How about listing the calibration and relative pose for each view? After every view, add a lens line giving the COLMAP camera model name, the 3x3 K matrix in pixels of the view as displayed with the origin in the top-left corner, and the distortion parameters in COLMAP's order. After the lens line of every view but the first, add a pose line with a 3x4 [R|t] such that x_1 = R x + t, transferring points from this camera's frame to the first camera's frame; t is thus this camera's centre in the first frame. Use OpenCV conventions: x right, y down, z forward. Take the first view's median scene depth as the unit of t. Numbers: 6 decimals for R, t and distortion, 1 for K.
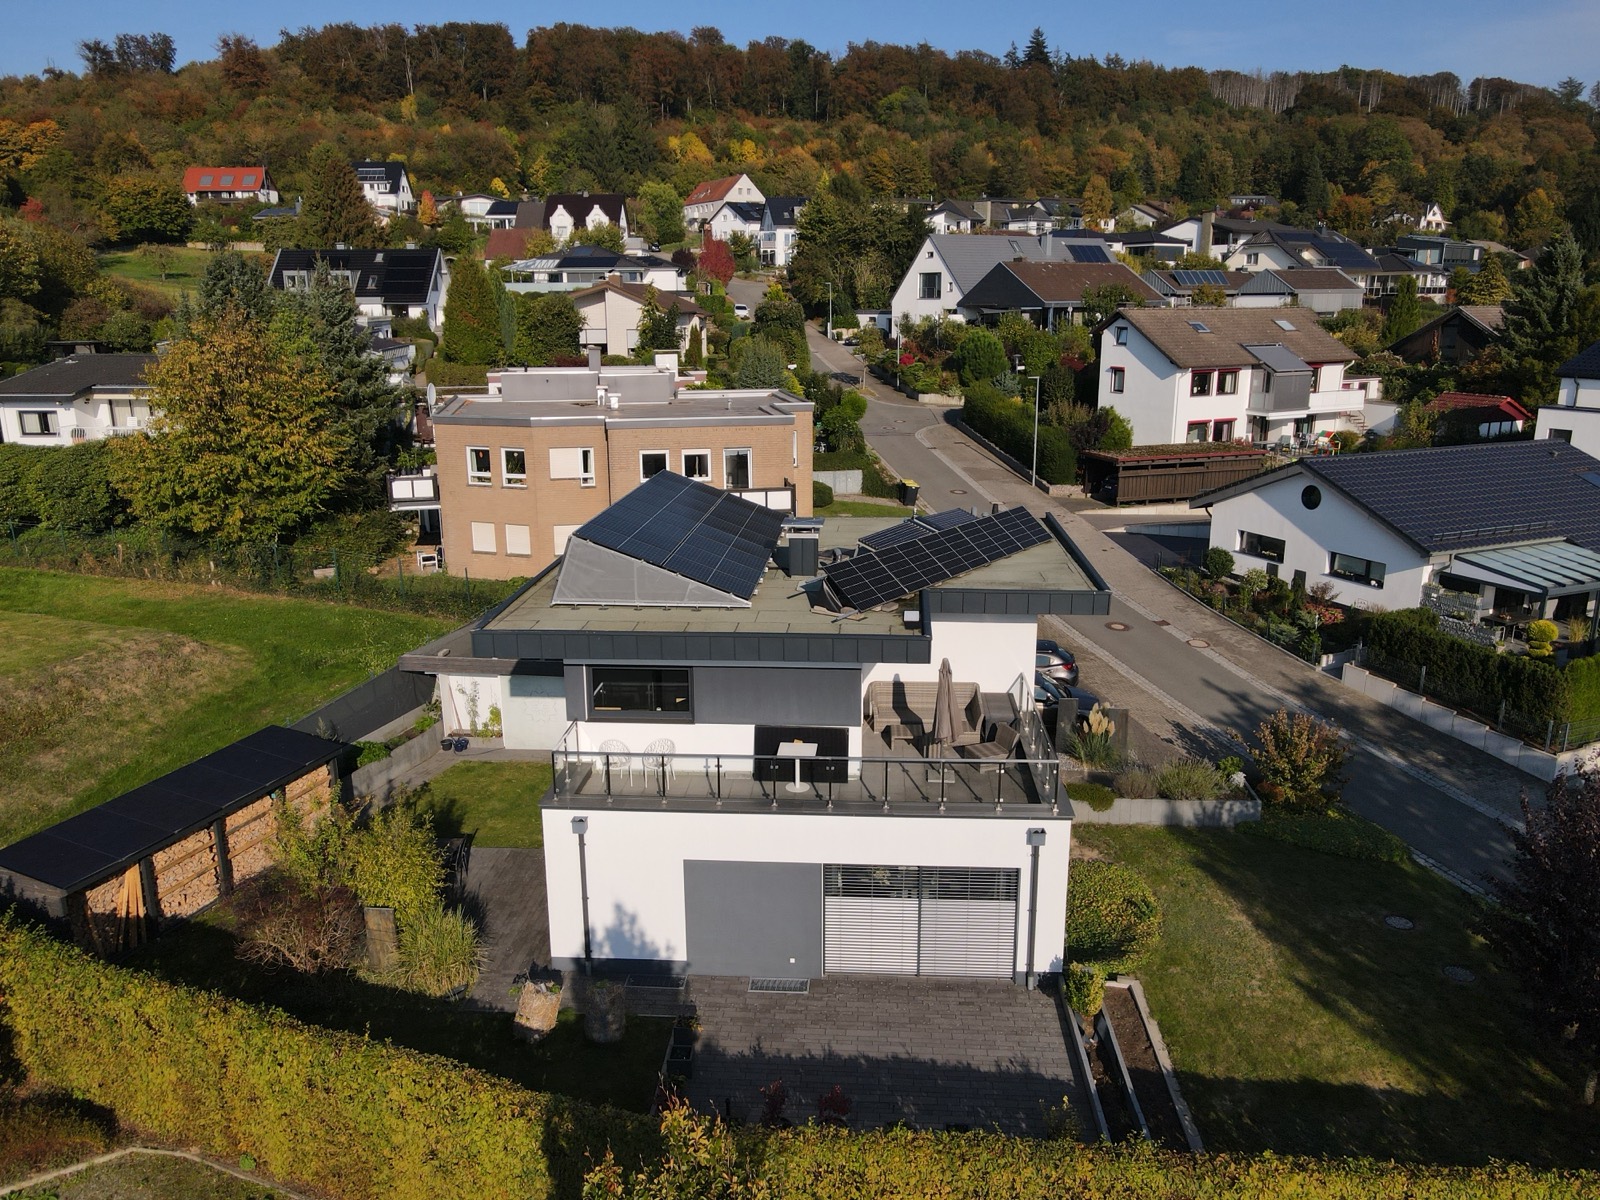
lens RADIAL K [[1163.8, 0, 802.8], [0, 1163.8, 607.2], [0, 0, 1]] dist [0.016734, 0.000860]
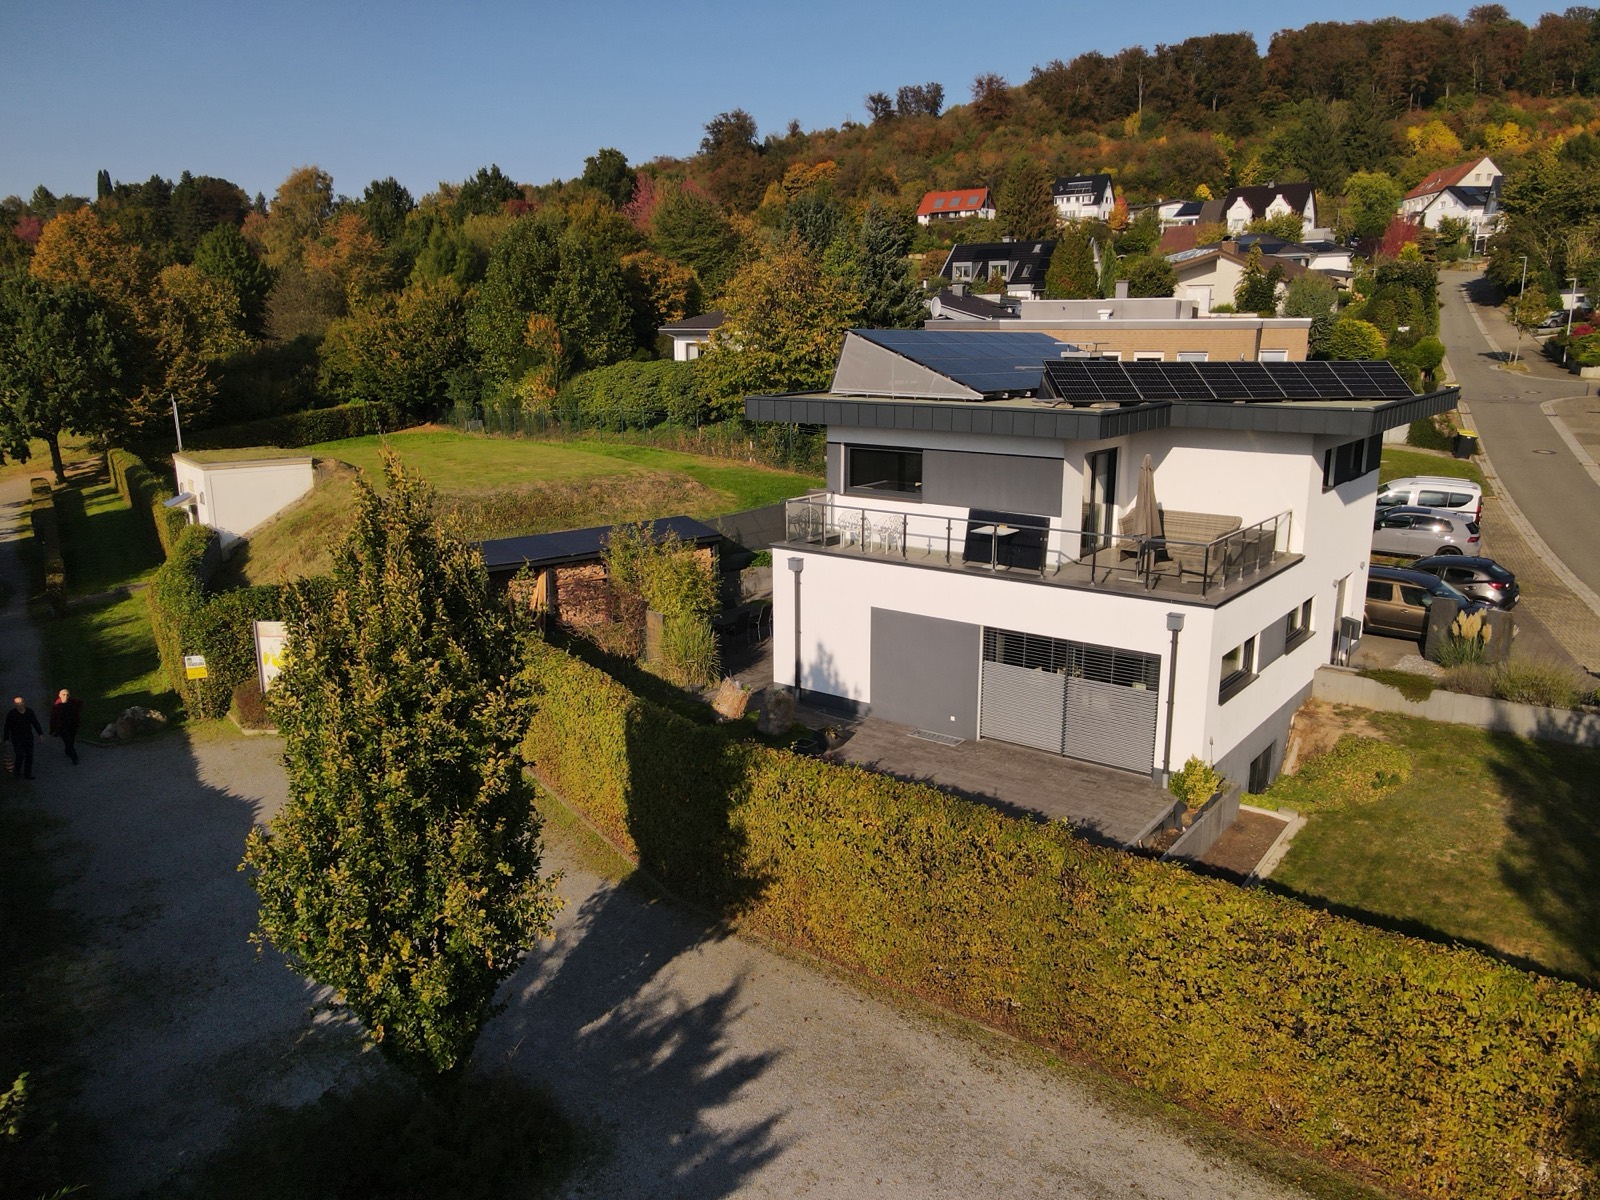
lens RADIAL K [[1163.8, 0, 802.8], [0, 1163.8, 607.2], [0, 0, 1]] dist [0.016734, 0.000860]
pose [[0.833512, 0.132762, -0.536313, 0.037467], [-0.143960, 0.989357, 0.021175, 0.017112], [0.533416, 0.059558, 0.843754, 0.001915]]
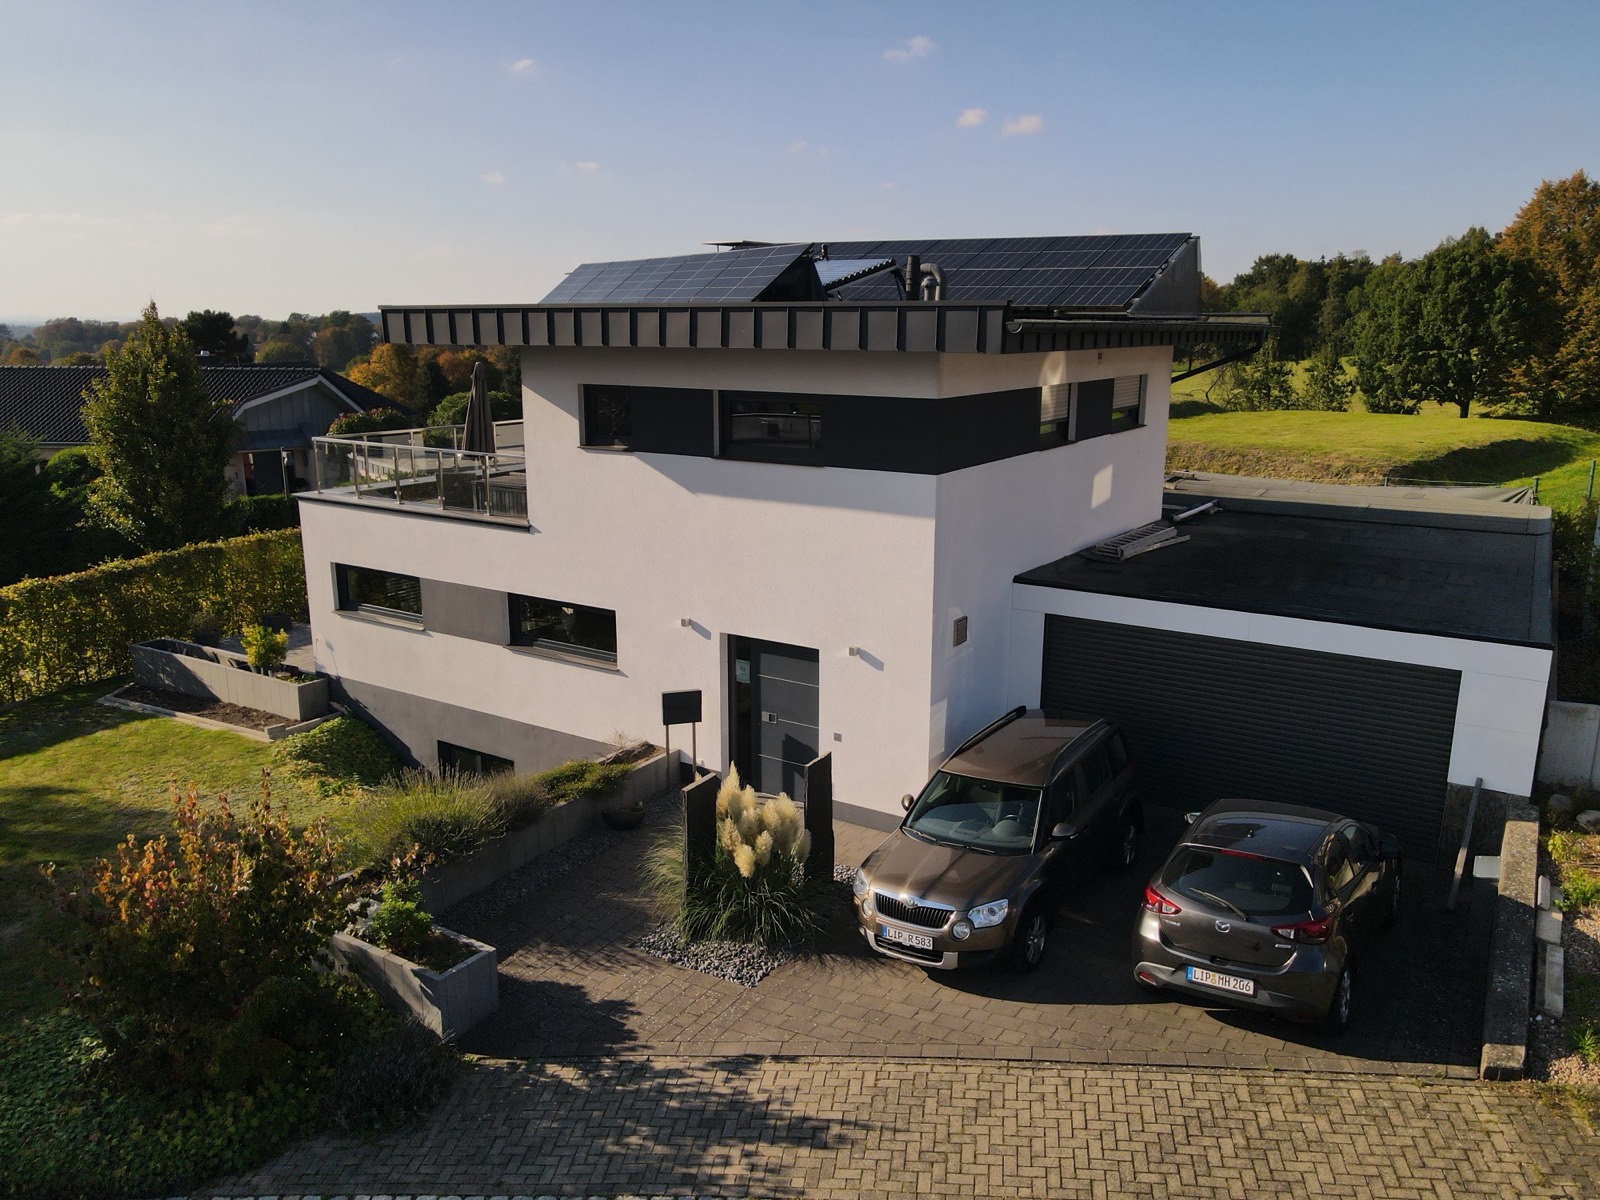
lens RADIAL K [[1178.9, 0, 800.0], [0, 1178.9, 600.0], [0, 0, 1]] dist [-0.004071, 0.029206]
pose [[-0.485567, 0.205551, -0.849690, 0.071462], [-0.224819, 0.909911, 0.348595, -0.014264], [0.844797, 0.360293, -0.395610, 0.144860]]
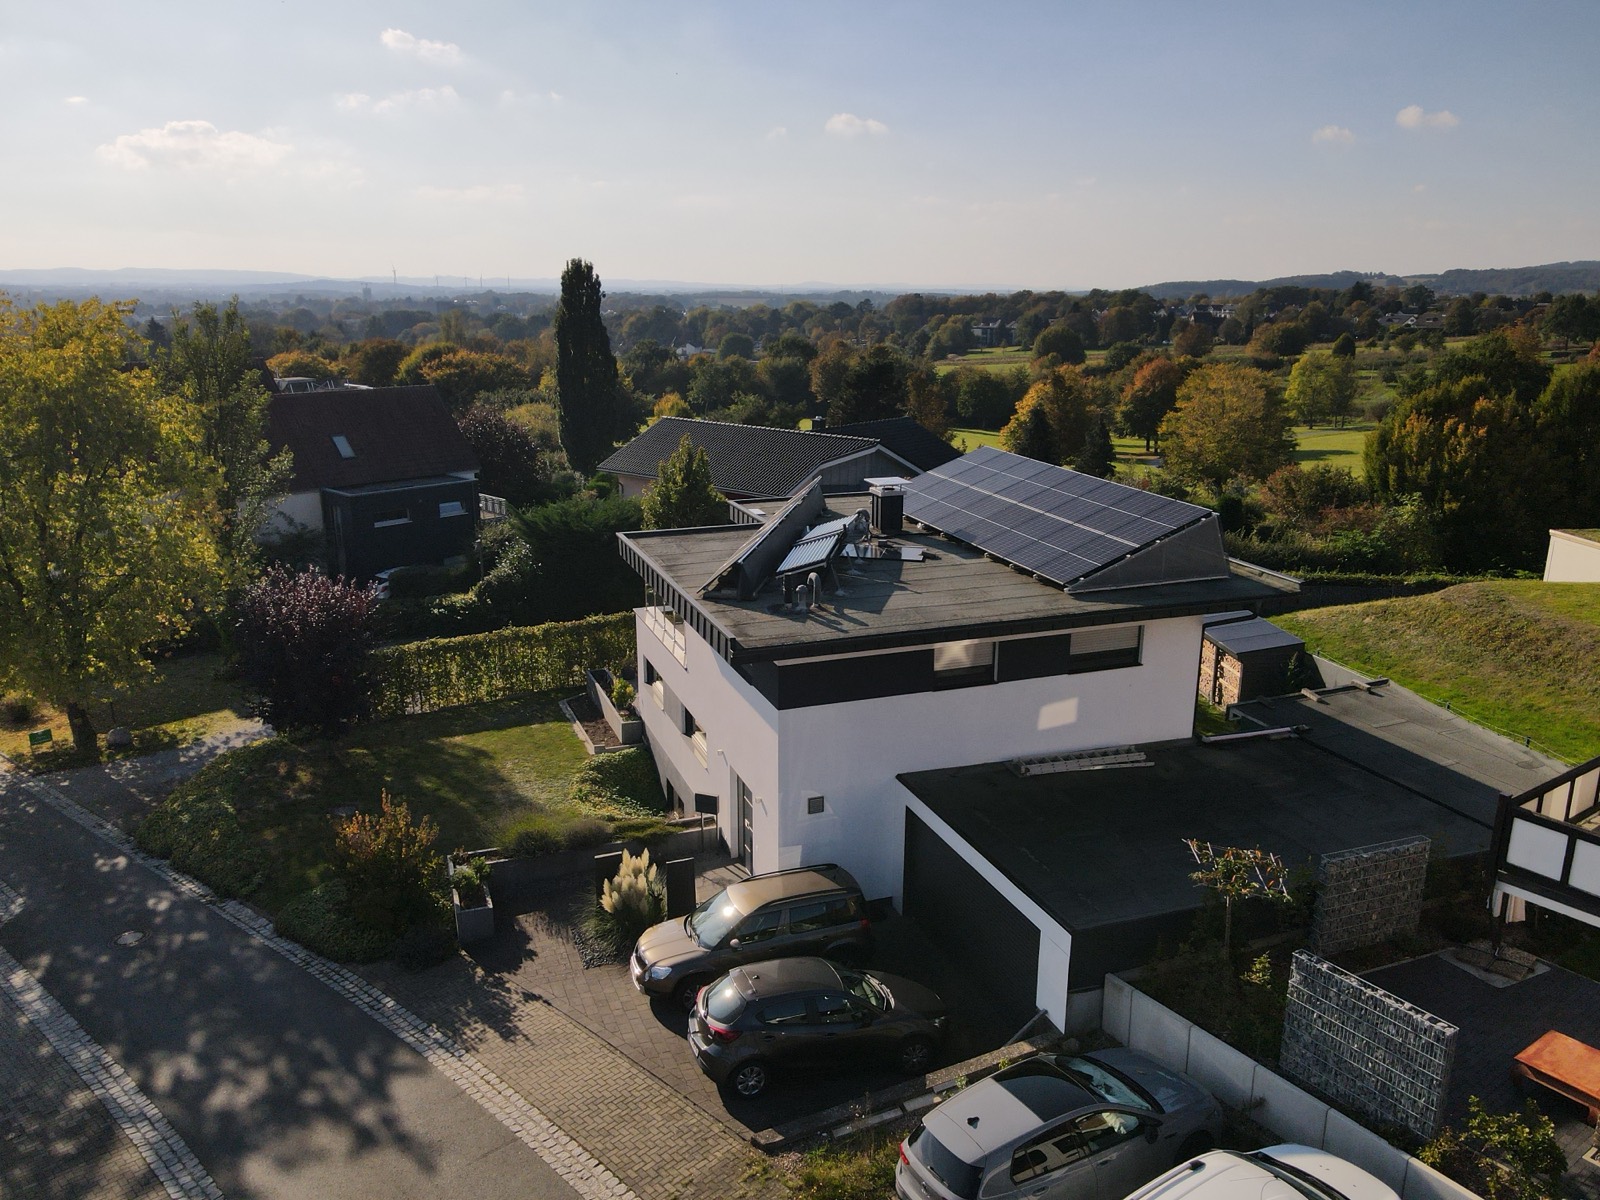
lens RADIAL K [[1178.9, 0, 800.0], [0, 1178.9, 600.0], [0, 0, 1]] dist [-0.004071, 0.029206]
pose [[-0.916095, 0.106802, -0.386476, 0.052987], [-0.101646, 0.870527, 0.481509, -0.051312], [0.387864, 0.480392, -0.786629, 0.191955]]
